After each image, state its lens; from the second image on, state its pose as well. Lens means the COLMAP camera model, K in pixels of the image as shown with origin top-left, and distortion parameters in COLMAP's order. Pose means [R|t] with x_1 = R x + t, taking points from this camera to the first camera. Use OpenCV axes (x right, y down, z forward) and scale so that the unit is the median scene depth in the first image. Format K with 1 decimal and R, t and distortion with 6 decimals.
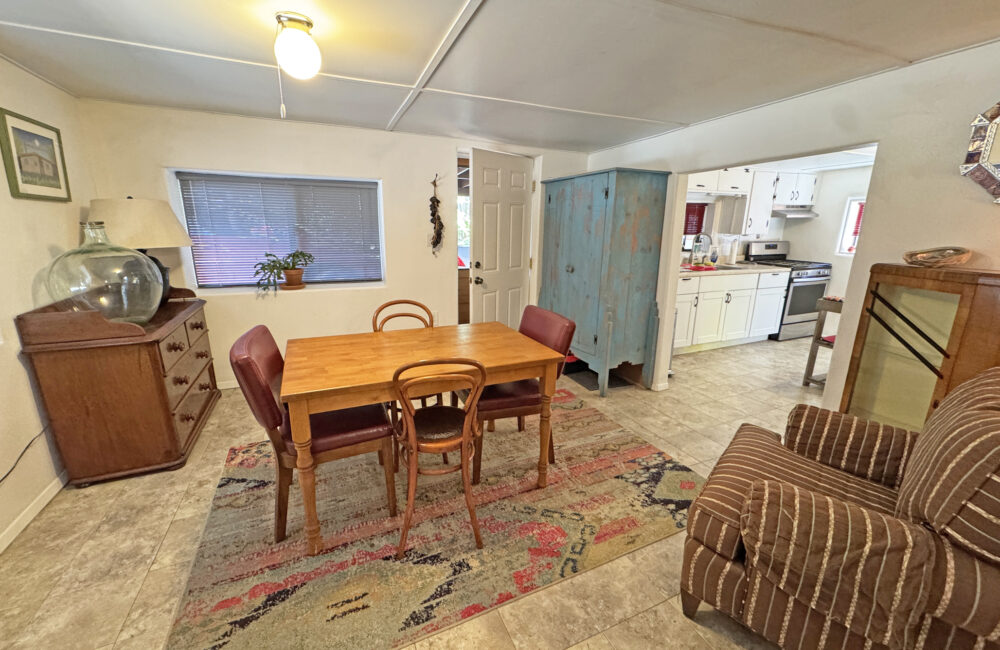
lens RADIAL K [[400.4, 0, 498.3], [0, 400.4, 320.3], [0, 0, 1]] dist [-0.002259, 0.000509]
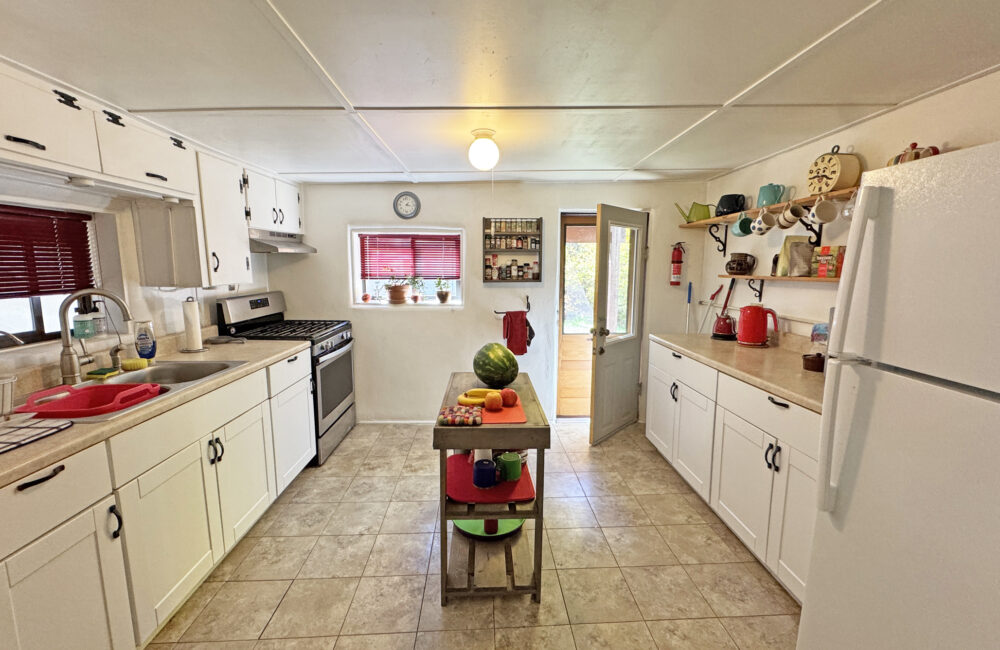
lens RADIAL K [[400.4, 0, 495.0], [0, 400.4, 322.1], [0, 0, 1]] dist [-0.002259, 0.000509]
pose [[0.360851, -0.139453, 0.922139, 0.298016], [0.229657, 0.971597, 0.057063, -0.123199], [-0.903905, 0.191184, 0.382628, 0.523572]]
